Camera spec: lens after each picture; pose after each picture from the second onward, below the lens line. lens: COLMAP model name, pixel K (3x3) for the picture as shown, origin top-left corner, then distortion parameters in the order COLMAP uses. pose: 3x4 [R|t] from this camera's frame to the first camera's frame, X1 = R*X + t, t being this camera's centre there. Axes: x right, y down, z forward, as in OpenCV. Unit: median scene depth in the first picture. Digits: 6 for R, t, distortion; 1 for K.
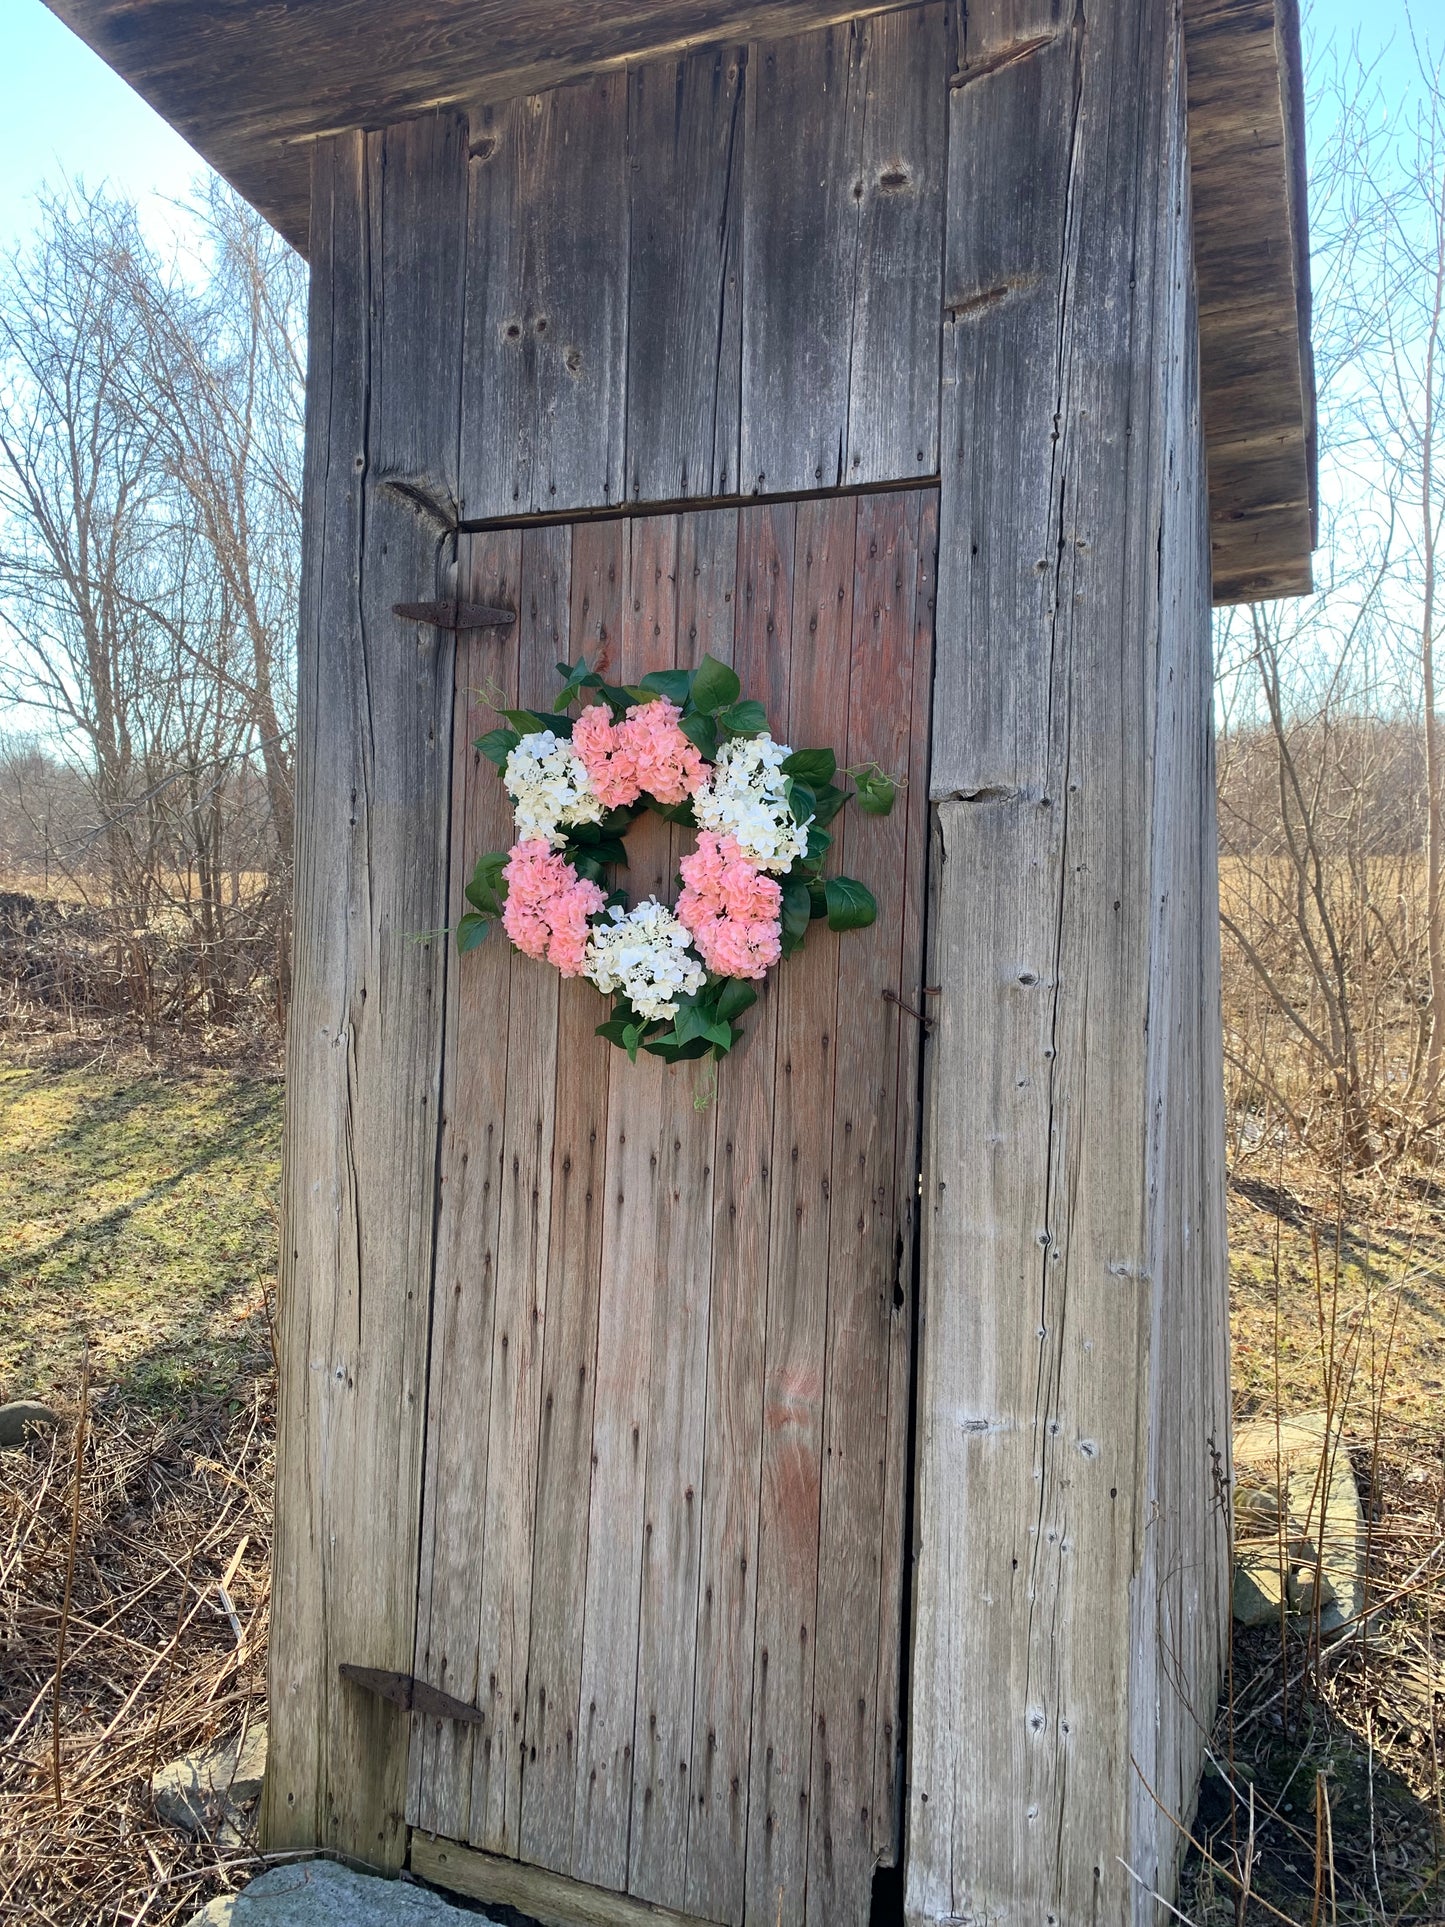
lens RADIAL K [[1525.6, 0, 674.2], [0, 1525.6, 975.5], [0, 0, 1]] dist [-0.003927, 0.001369]
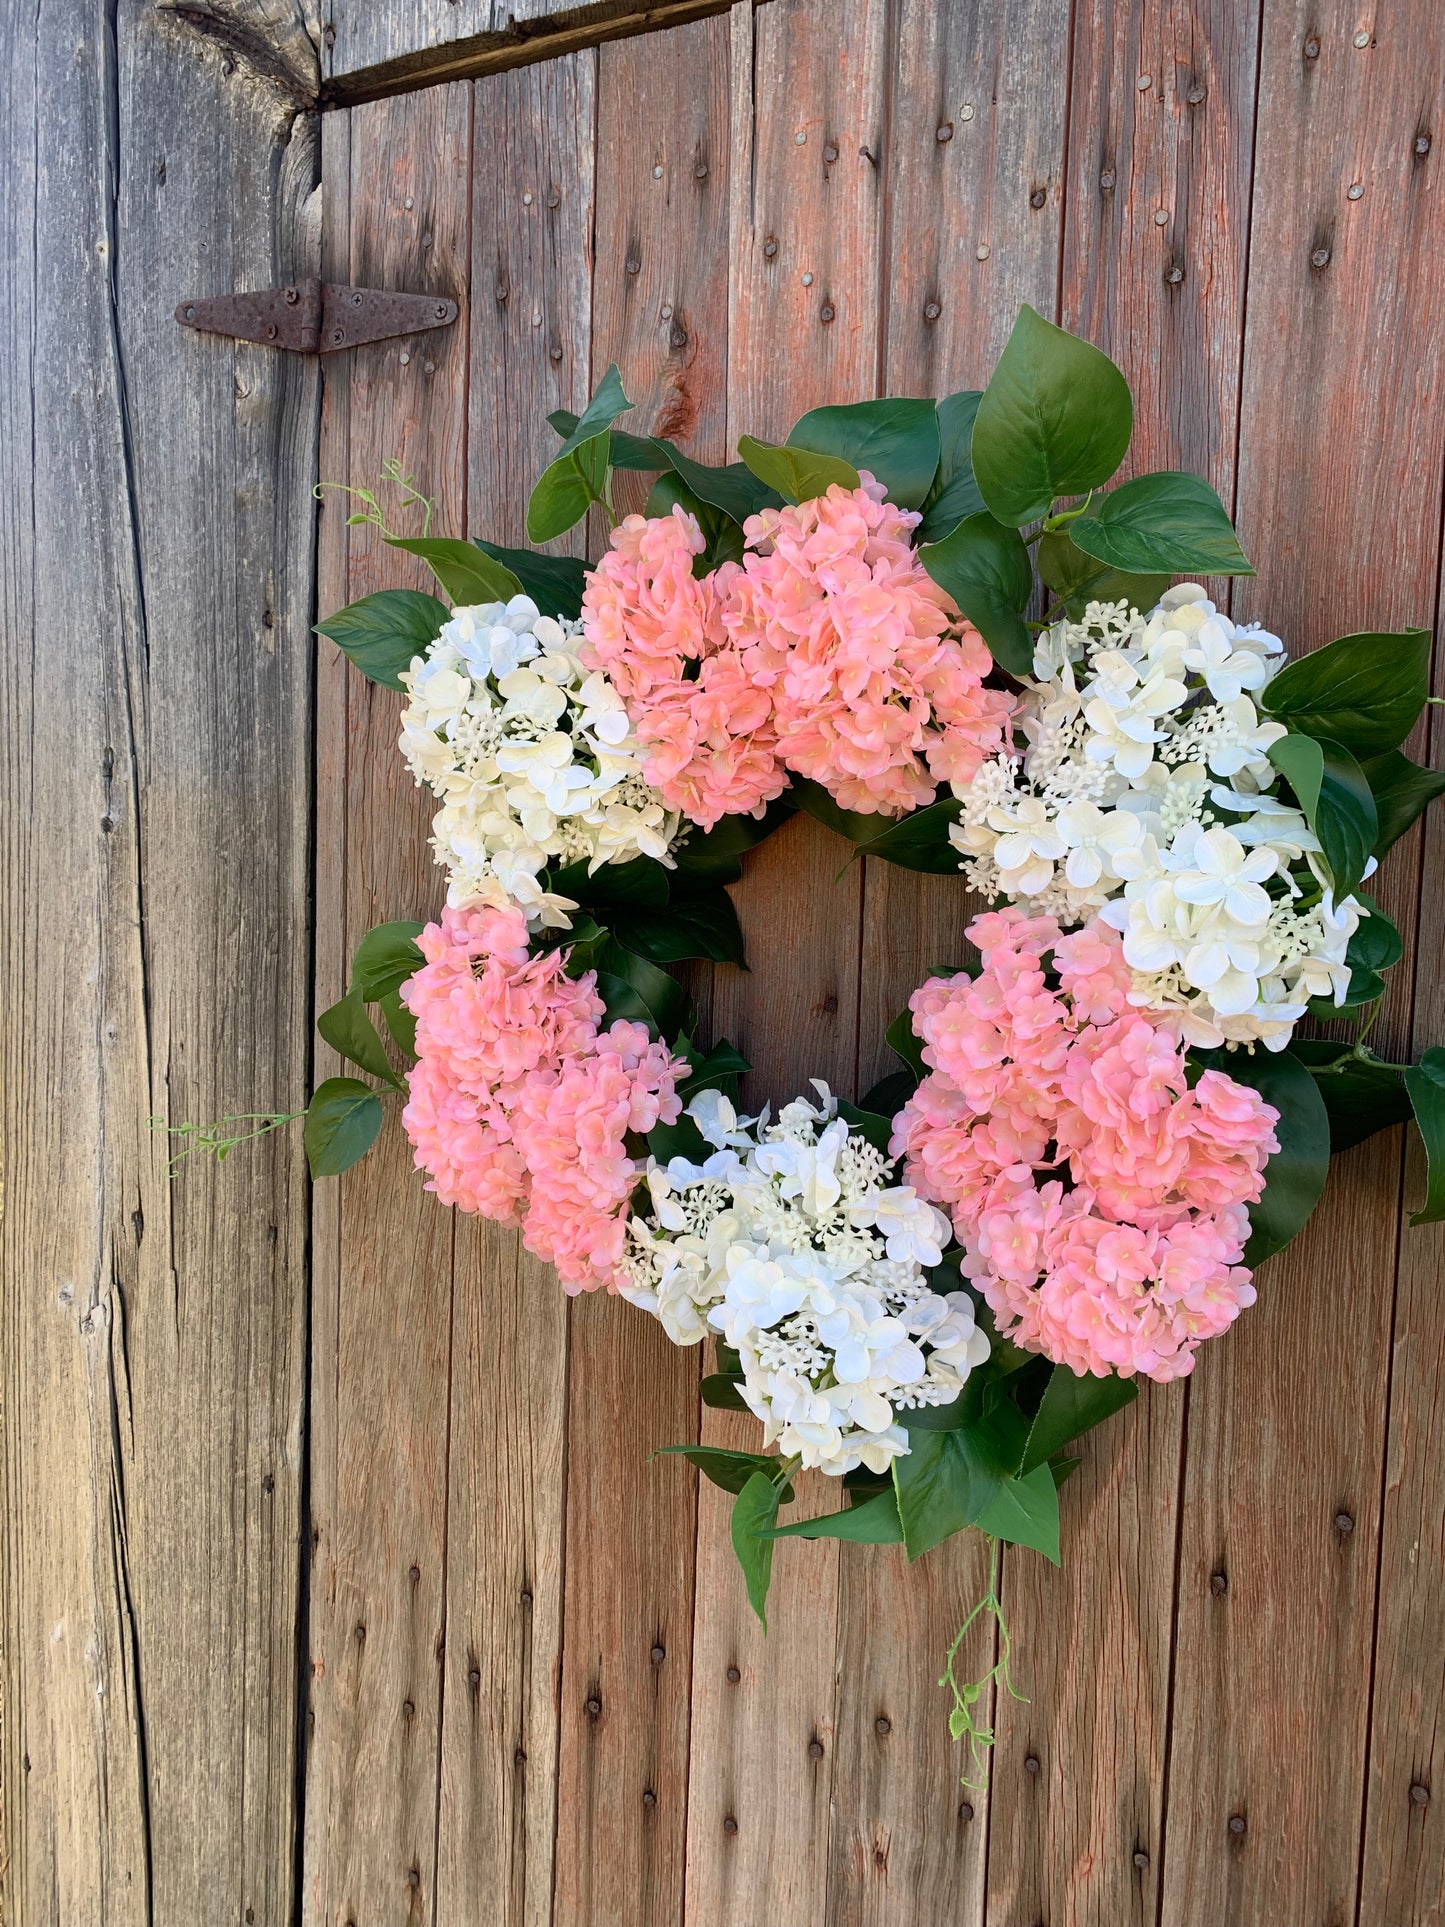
lens RADIAL K [[1525.6, 0, 695.2], [0, 1525.6, 952.0], [0, 0, 1]] dist [-0.003927, 0.001369]
pose [[0.998725, -0.000444, -0.050488, -0.024549], [0.002935, 0.998781, 0.049283, -0.094260], [0.050404, -0.049369, 0.997508, 0.633041]]
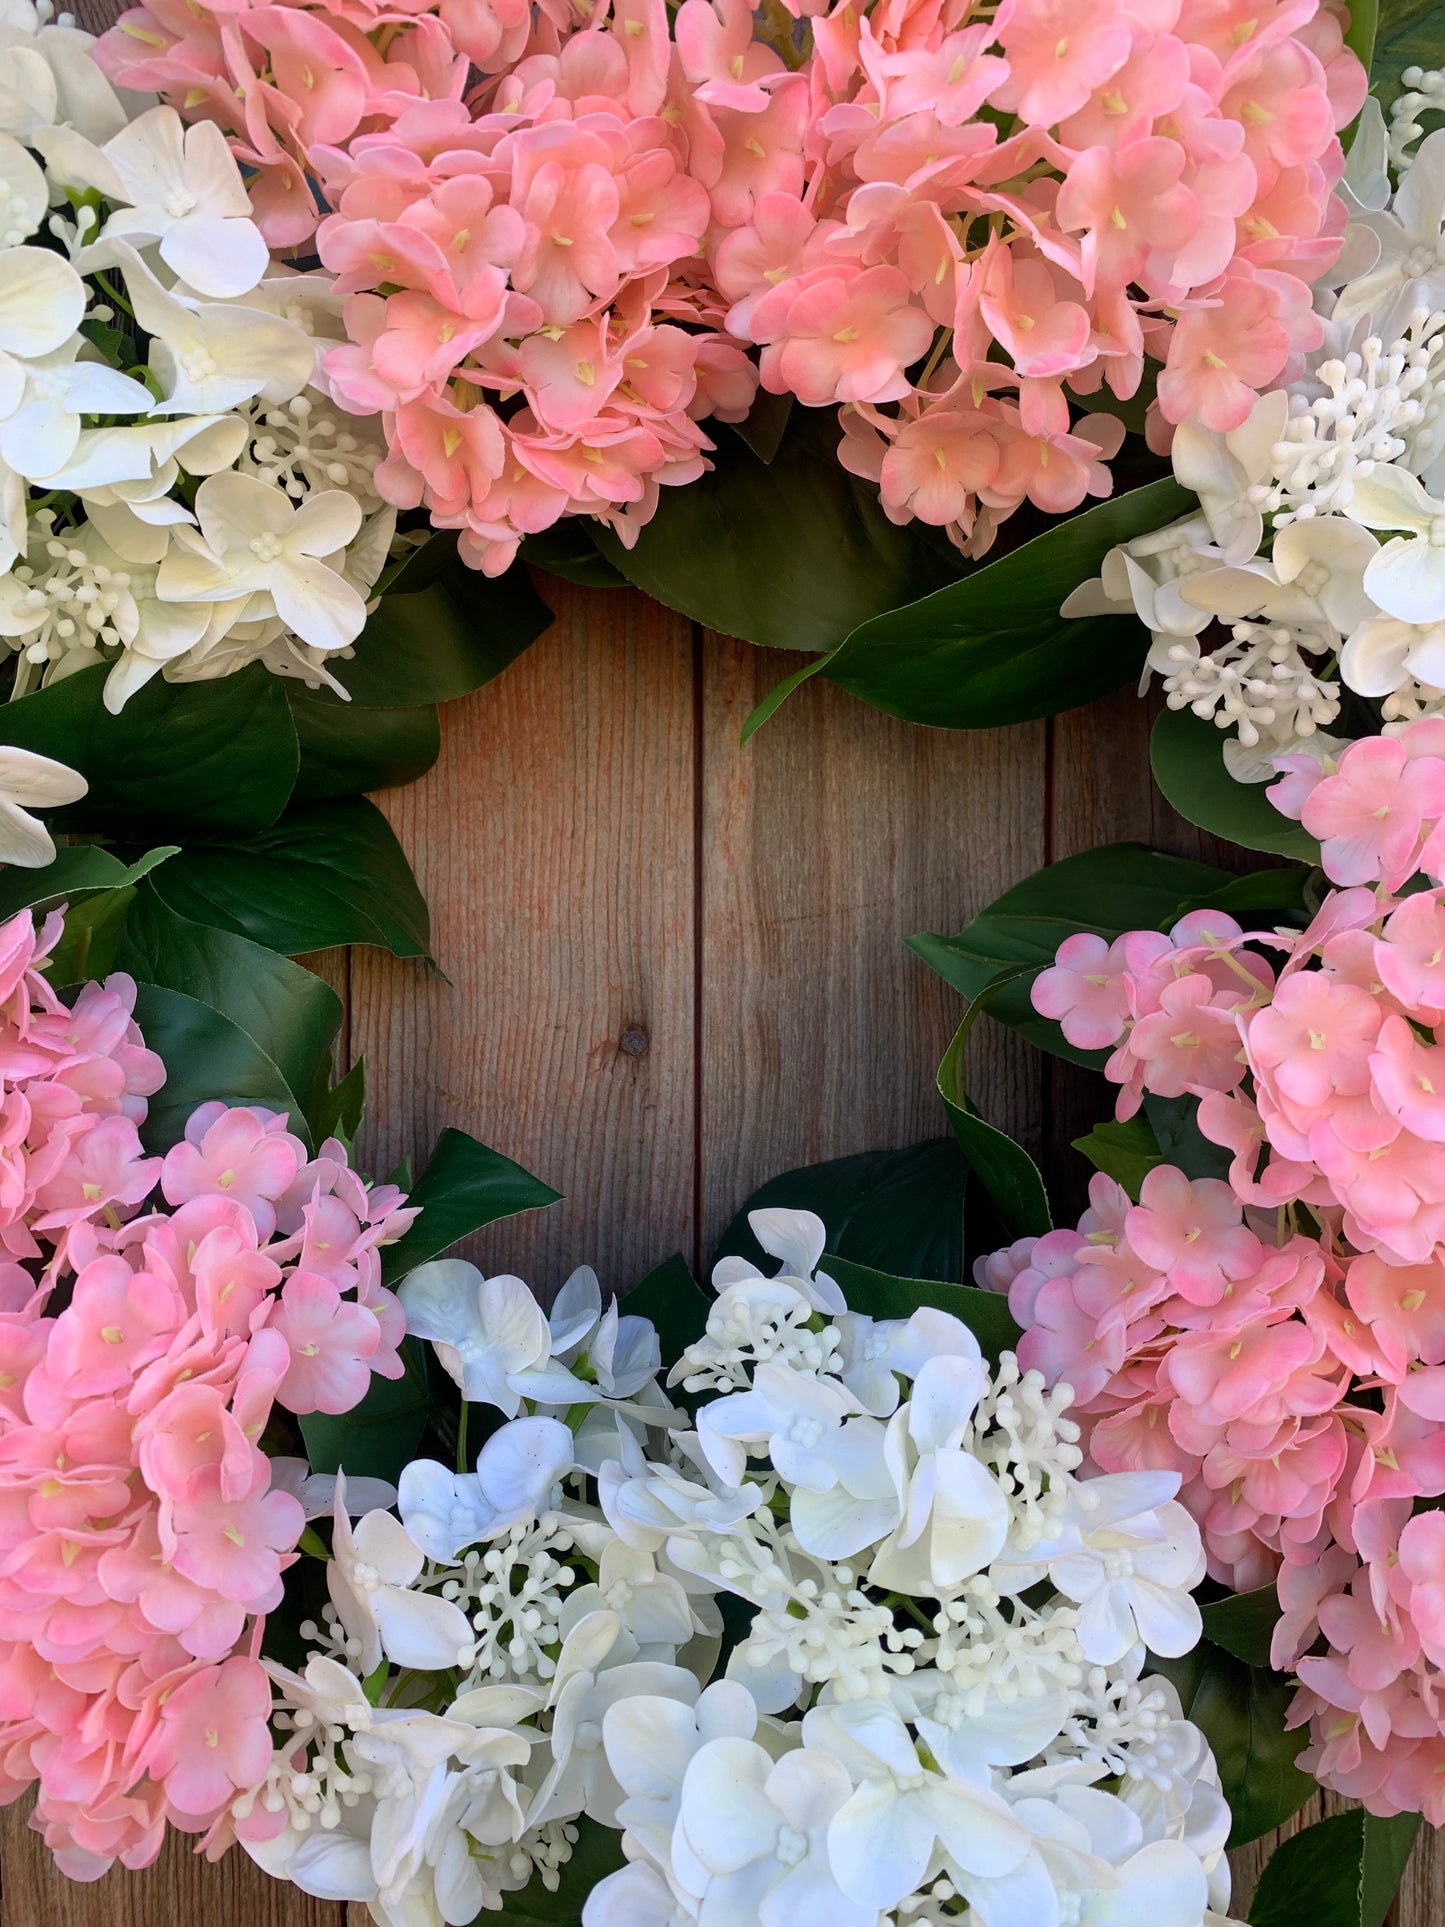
lens RADIAL K [[1525.6, 0, 721.0], [0, 1525.6, 941.8], [0, 0, 1]] dist [-0.003927, 0.001369]
pose [[0.904520, -0.033652, 0.425102, -0.074074], [0.036124, 0.999345, 0.002245, -0.074084], [-0.424899, 0.013326, 0.905143, 0.841135]]
